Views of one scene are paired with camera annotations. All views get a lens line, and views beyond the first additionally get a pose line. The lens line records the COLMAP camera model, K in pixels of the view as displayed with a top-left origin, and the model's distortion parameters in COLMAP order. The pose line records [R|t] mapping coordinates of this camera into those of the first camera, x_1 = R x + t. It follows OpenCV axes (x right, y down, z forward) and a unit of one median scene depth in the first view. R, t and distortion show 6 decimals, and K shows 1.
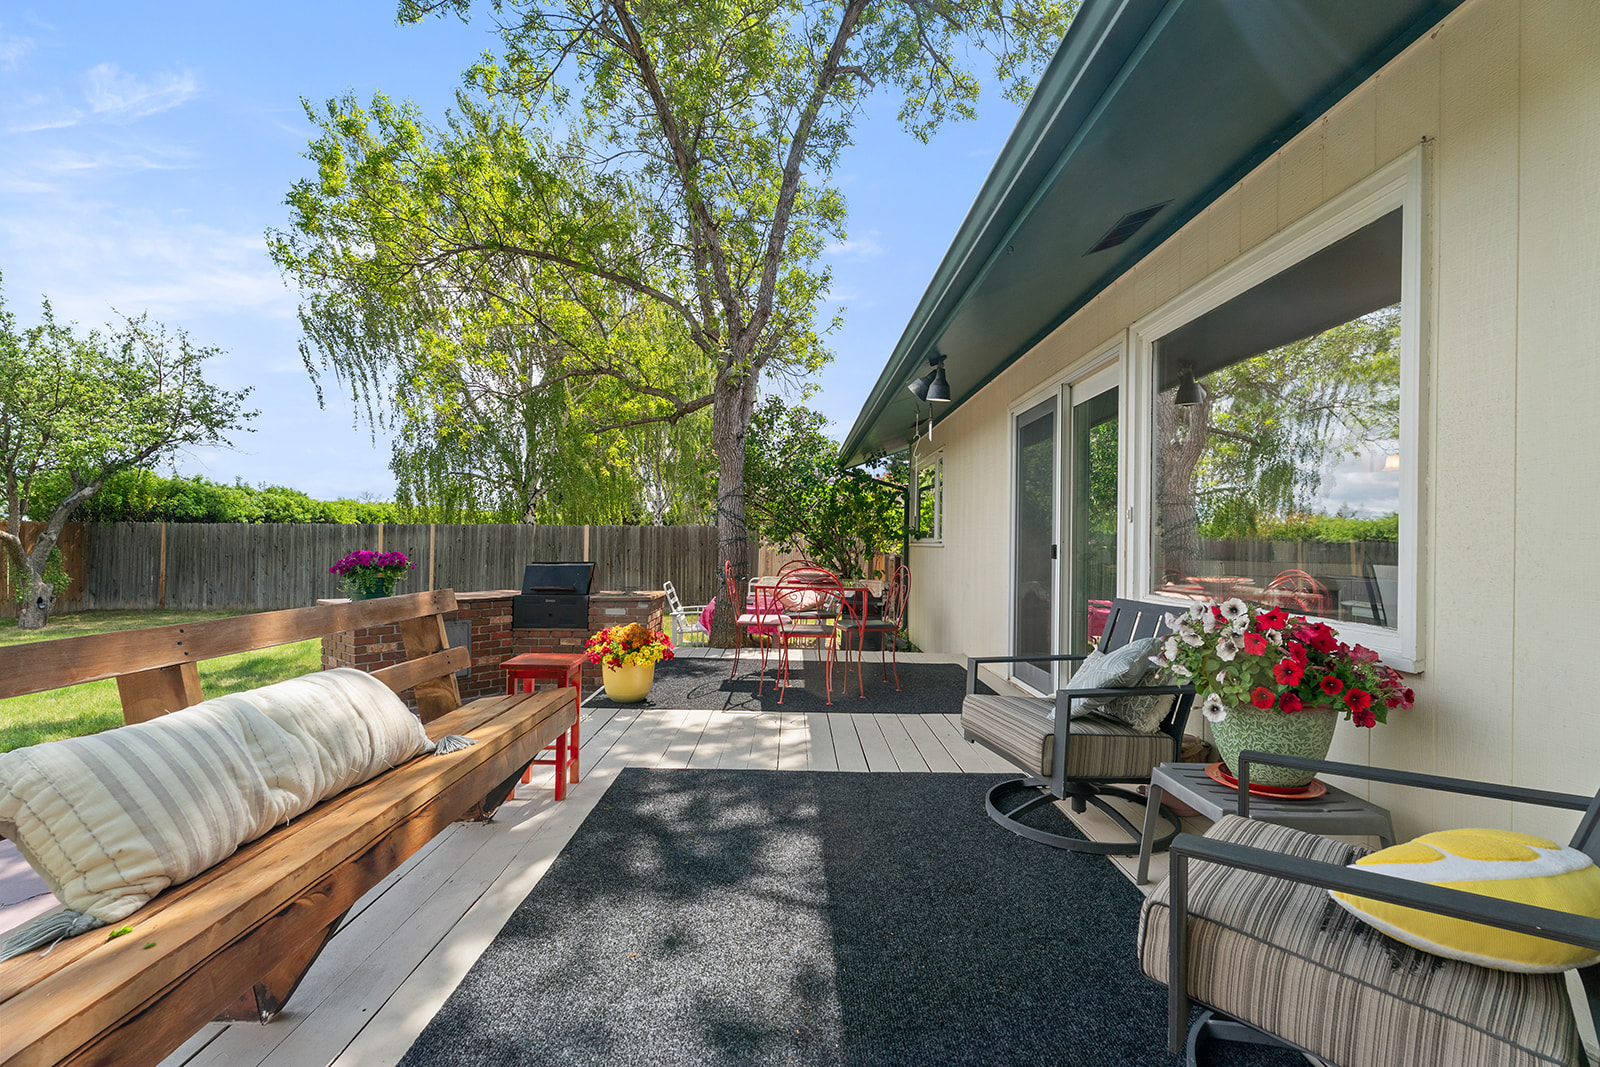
lens RADIAL K [[722.3, 0, 795.7], [0, 722.3, 552.4], [0, 0, 1]] dist [-0.002010, -0.000188]
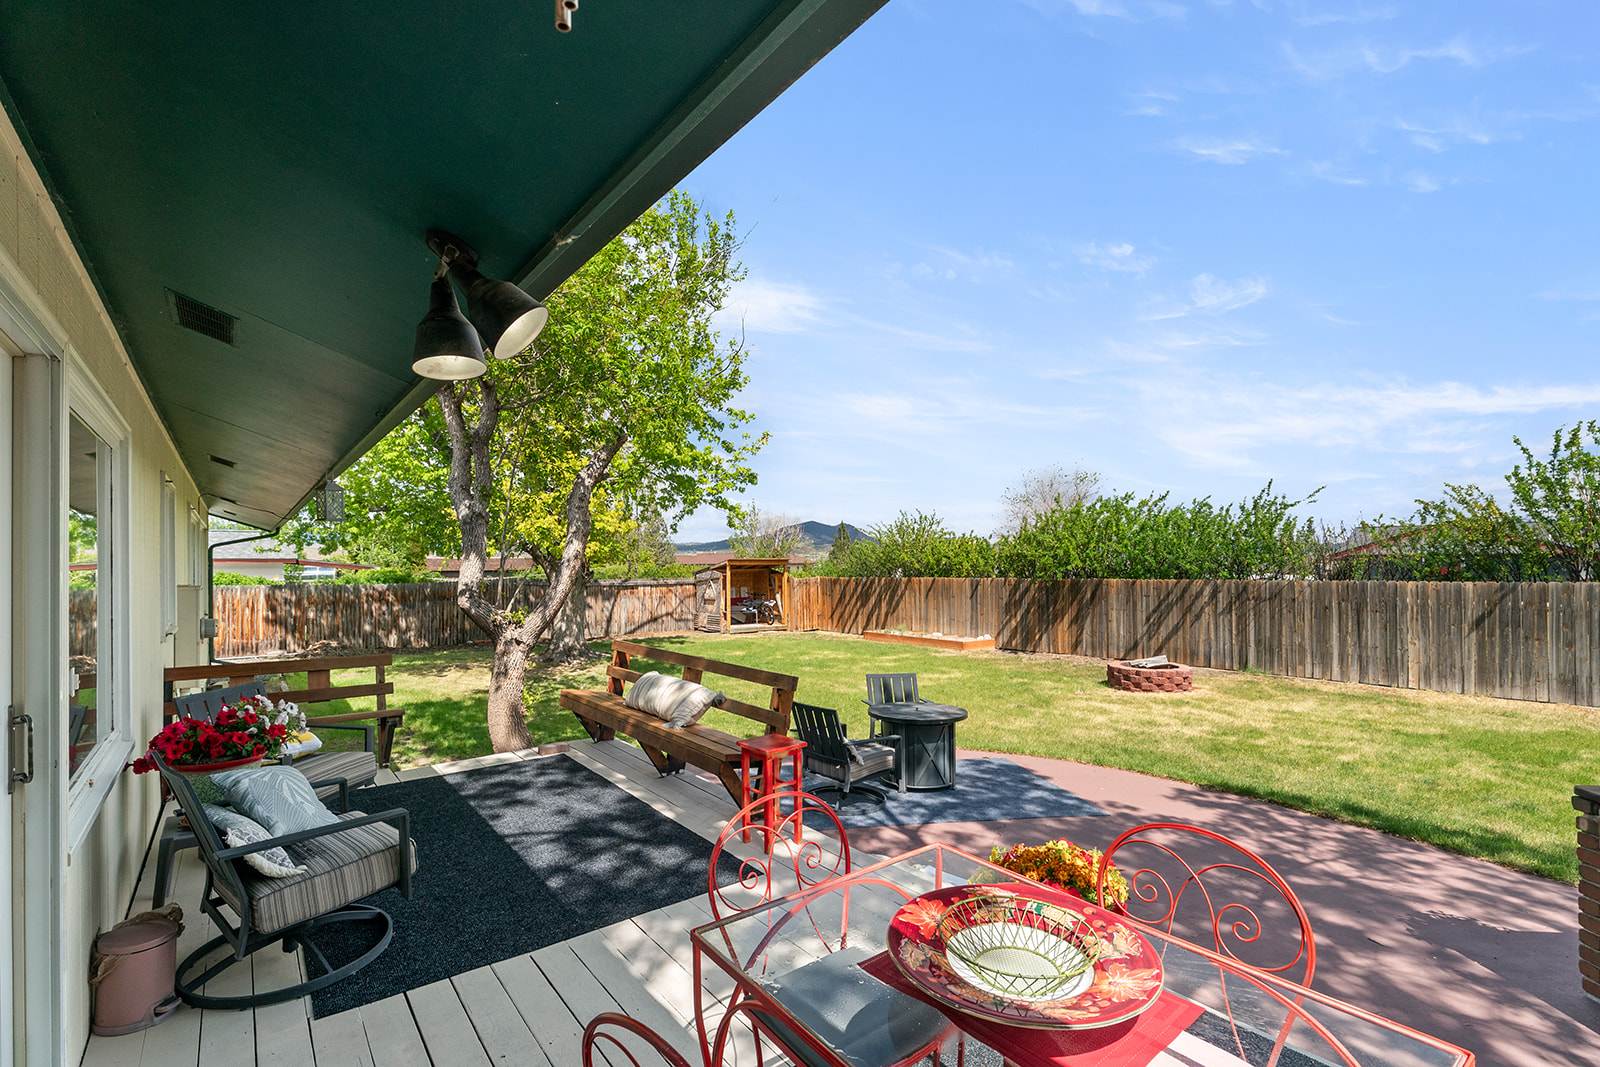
lens RADIAL K [[722.3, 0, 795.7], [0, 722.3, 552.4], [0, 0, 1]] dist [-0.002010, -0.000188]
pose [[-0.800521, -0.013735, -0.599147, 0.492179], [-0.009560, 0.999903, -0.010149, -0.220275], [0.599228, -0.002397, -0.800575, 2.542633]]
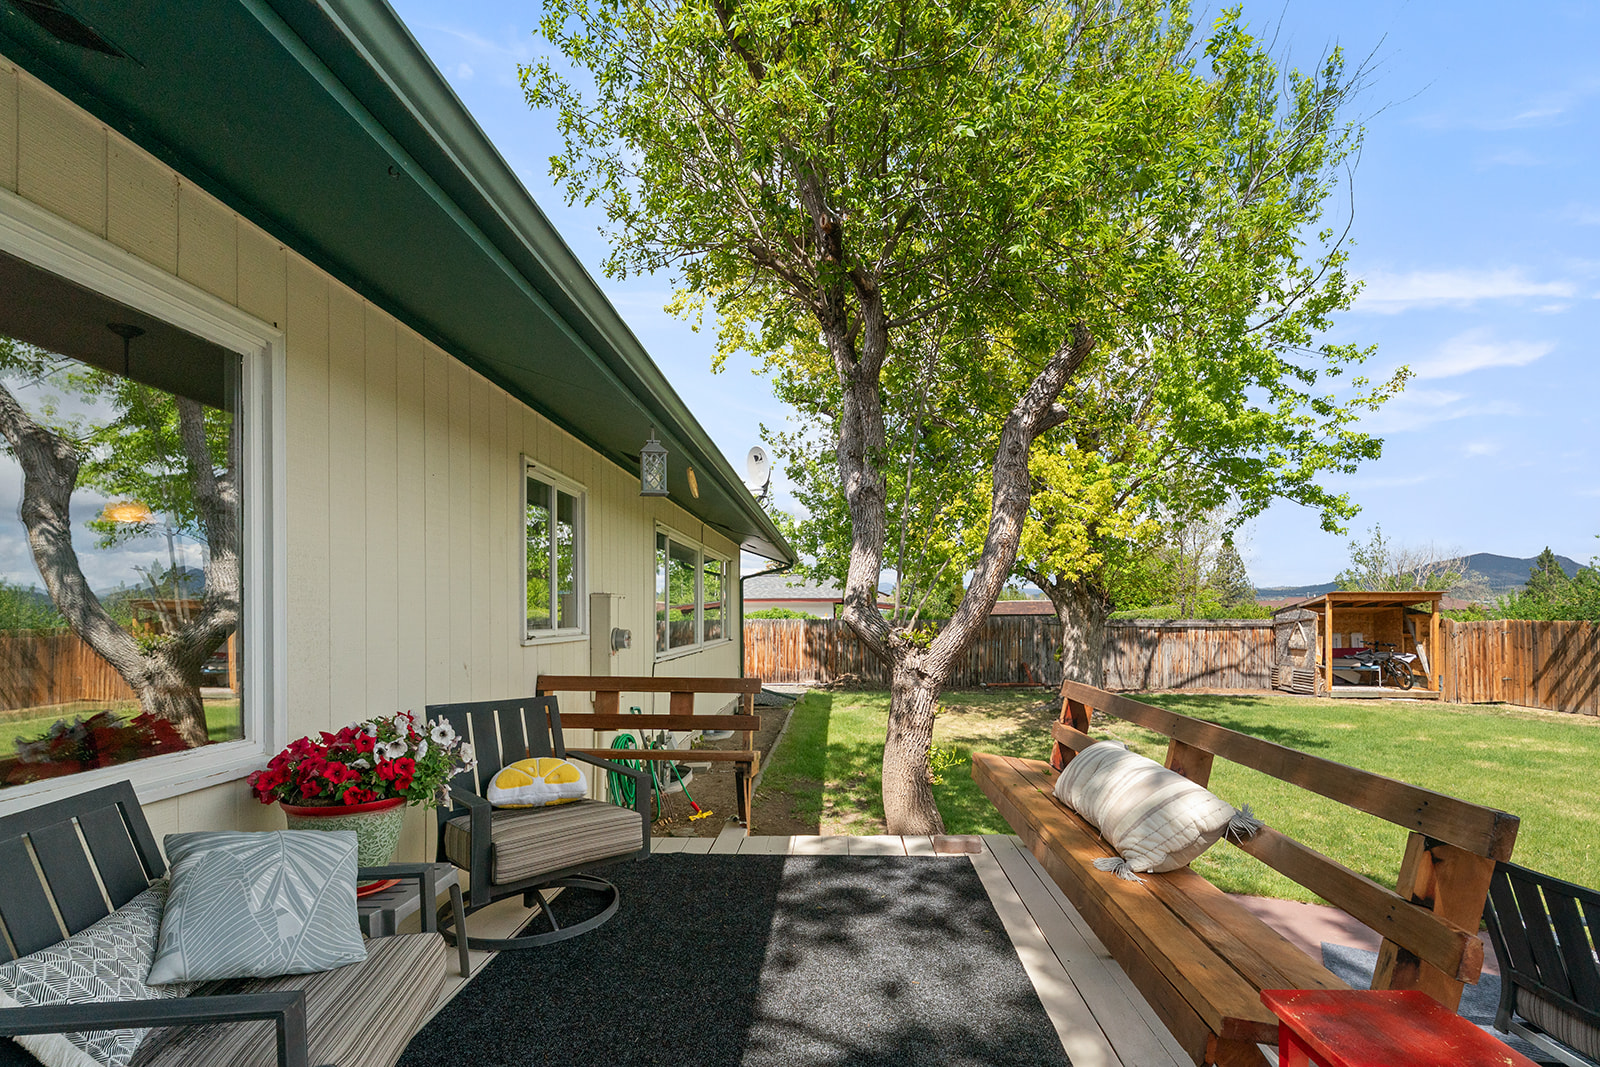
lens RADIAL K [[753.1, 0, 800.2], [0, 753.1, 621.6], [0, 0, 1]] dist [0.015343, -0.000165]
pose [[-0.997817, -0.006510, 0.065719, -0.071706], [-0.004933, 0.999696, 0.024137, -0.092047], [-0.065856, 0.023760, -0.997546, 1.739901]]
